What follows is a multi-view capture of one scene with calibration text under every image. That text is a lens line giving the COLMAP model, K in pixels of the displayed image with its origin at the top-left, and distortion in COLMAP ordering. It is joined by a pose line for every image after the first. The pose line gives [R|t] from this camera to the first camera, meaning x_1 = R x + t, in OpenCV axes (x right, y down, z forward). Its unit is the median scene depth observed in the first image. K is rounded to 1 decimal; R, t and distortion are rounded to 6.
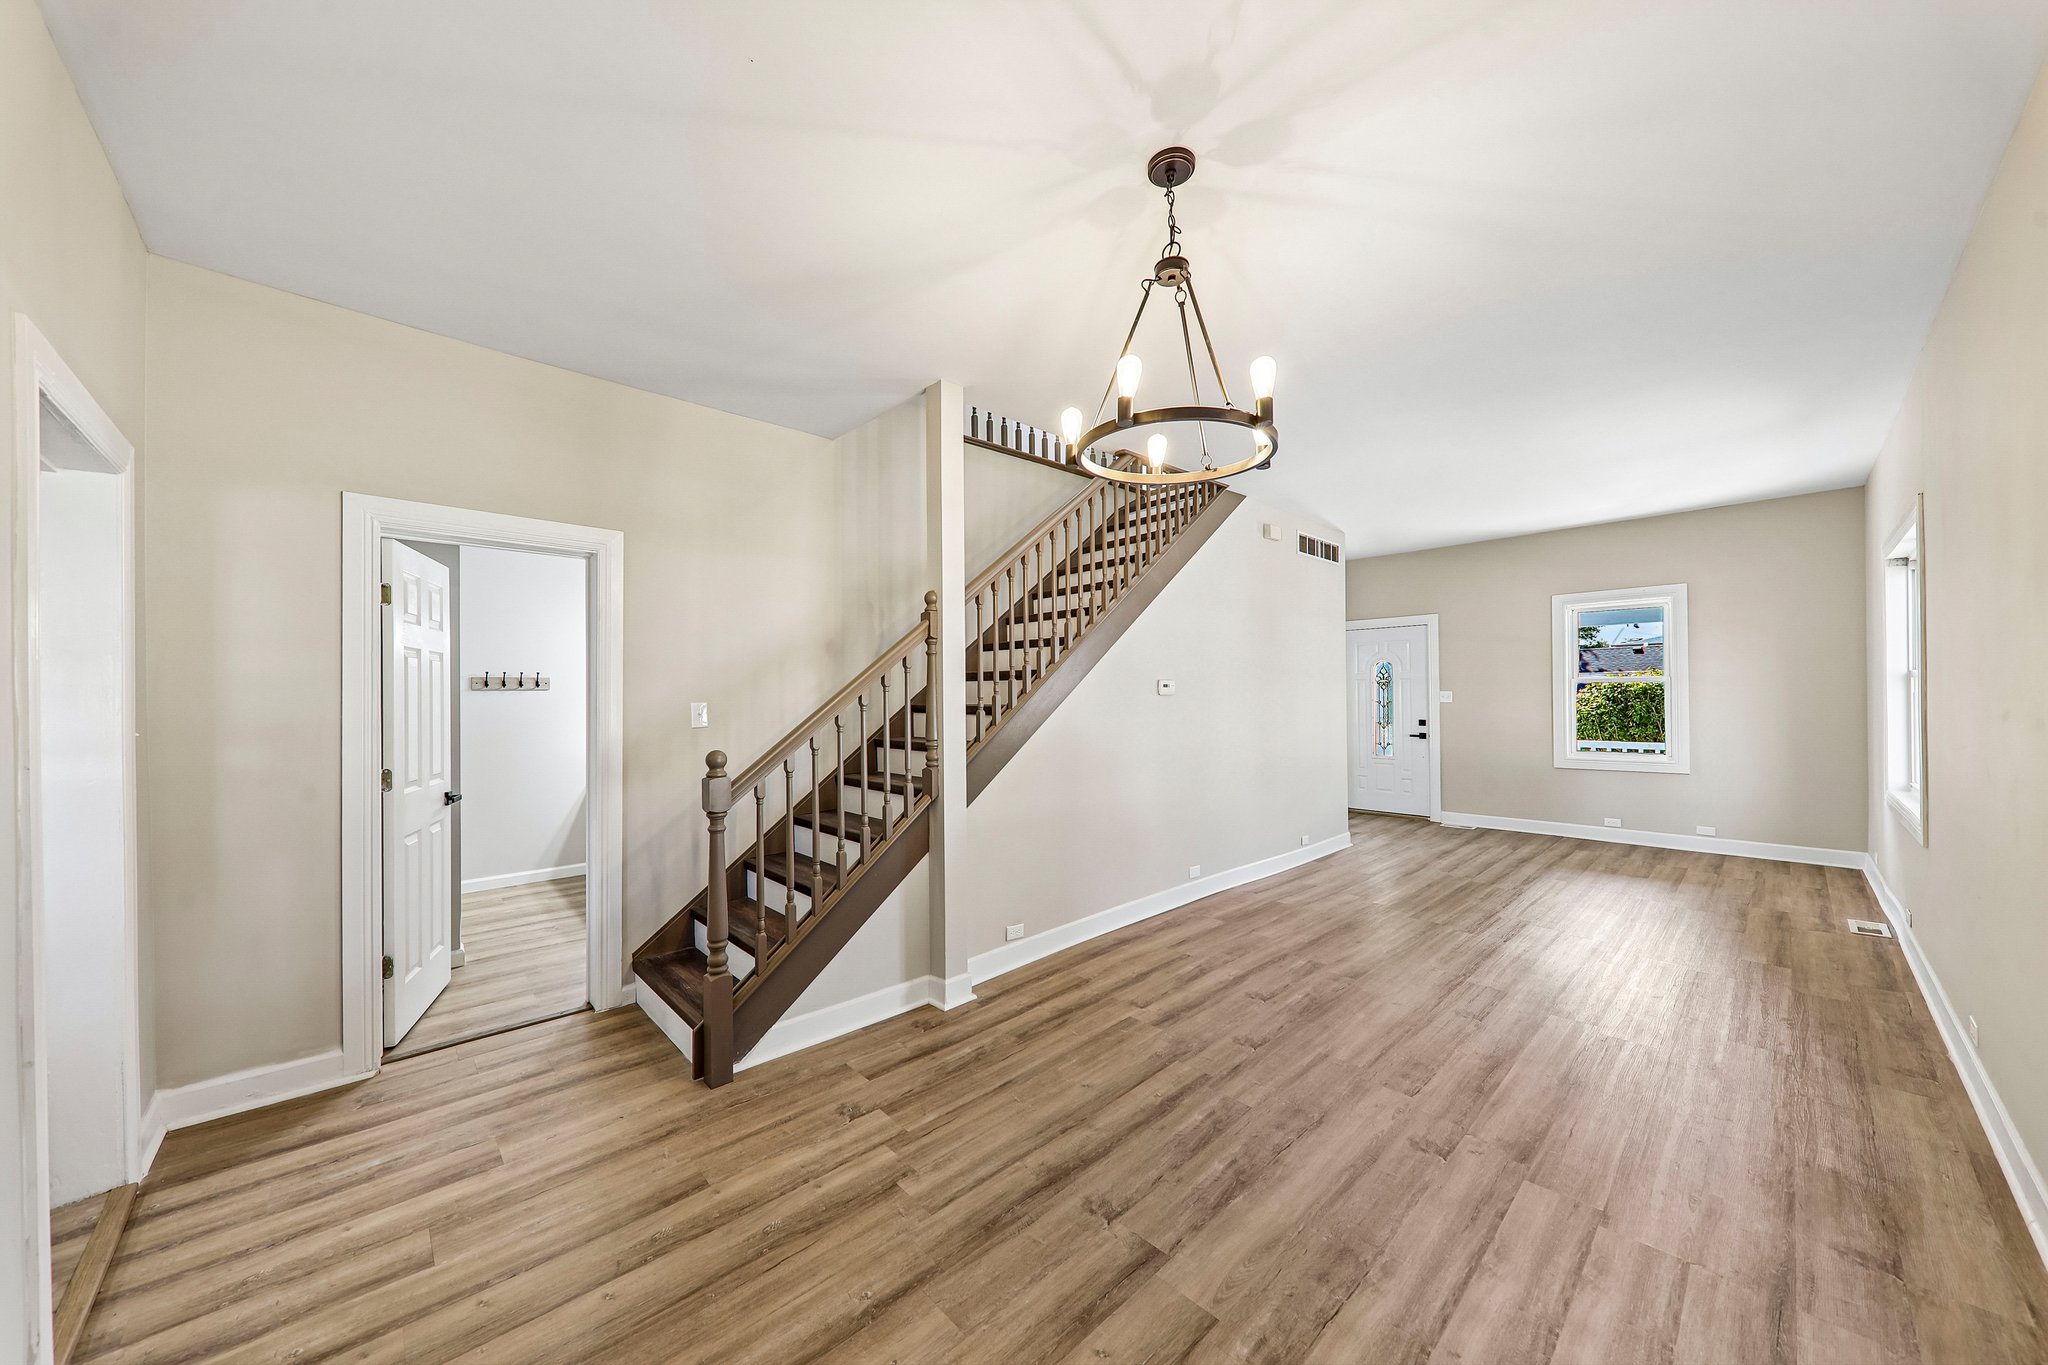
lens RADIAL K [[709.2, 0, 1026.6], [0, 709.2, 691.0], [0, 0, 1]] dist [0.008450, -0.004188]
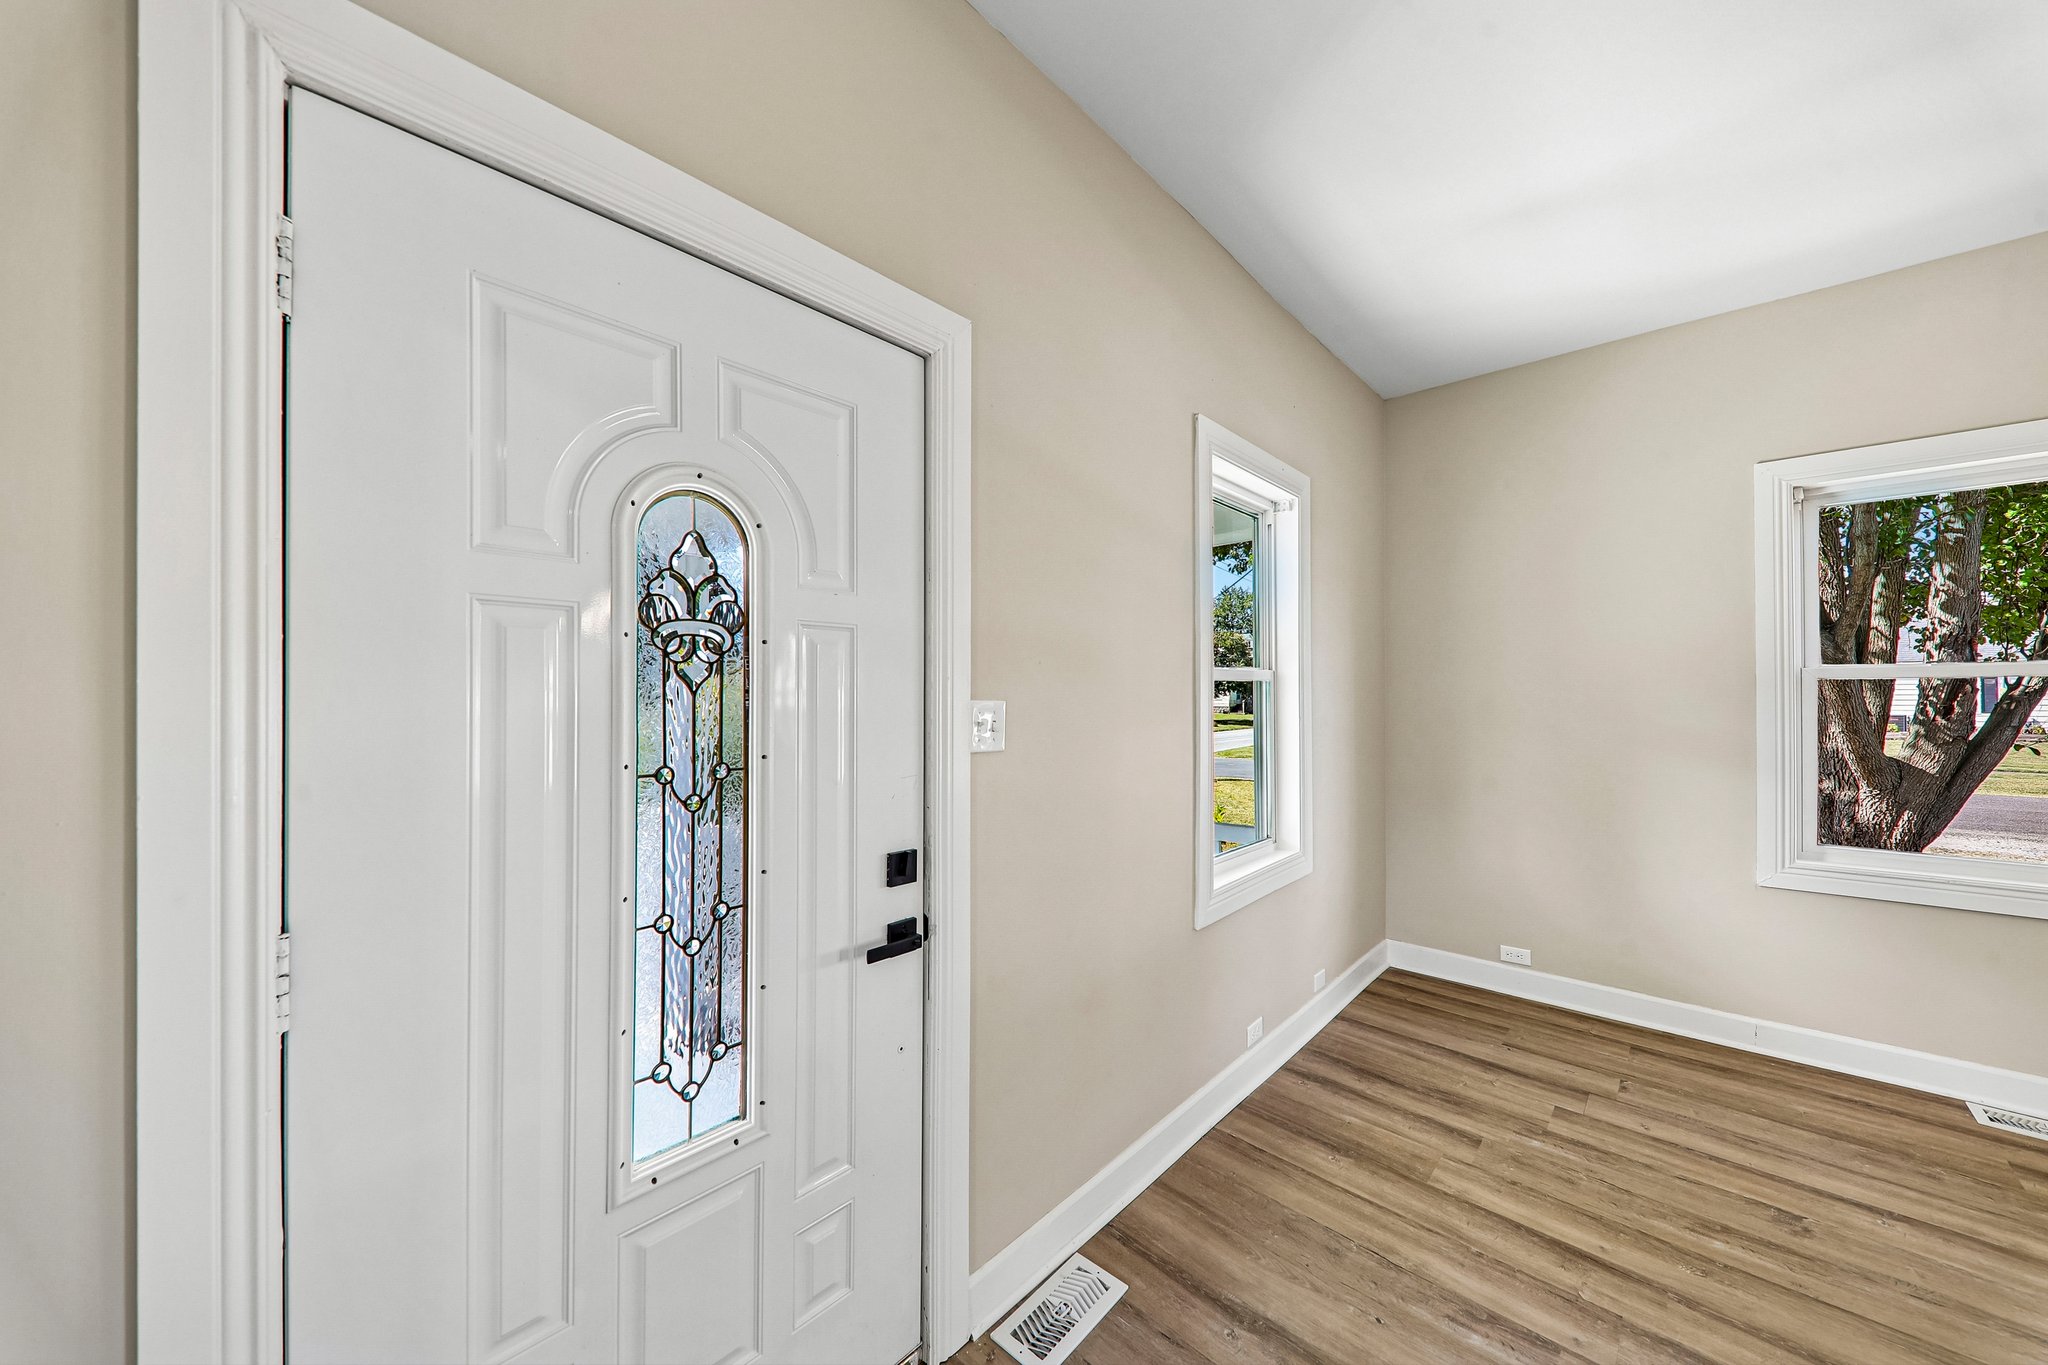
lens RADIAL K [[709.2, 0, 1024.6], [0, 709.2, 691.7], [0, 0, 1]] dist [0.008450, -0.004188]
pose [[-0.068418, 0.014839, 0.997546, 0.705274], [-0.002603, 0.999883, -0.015052, 0.001093], [-0.997653, -0.003627, -0.068371, 1.893488]]
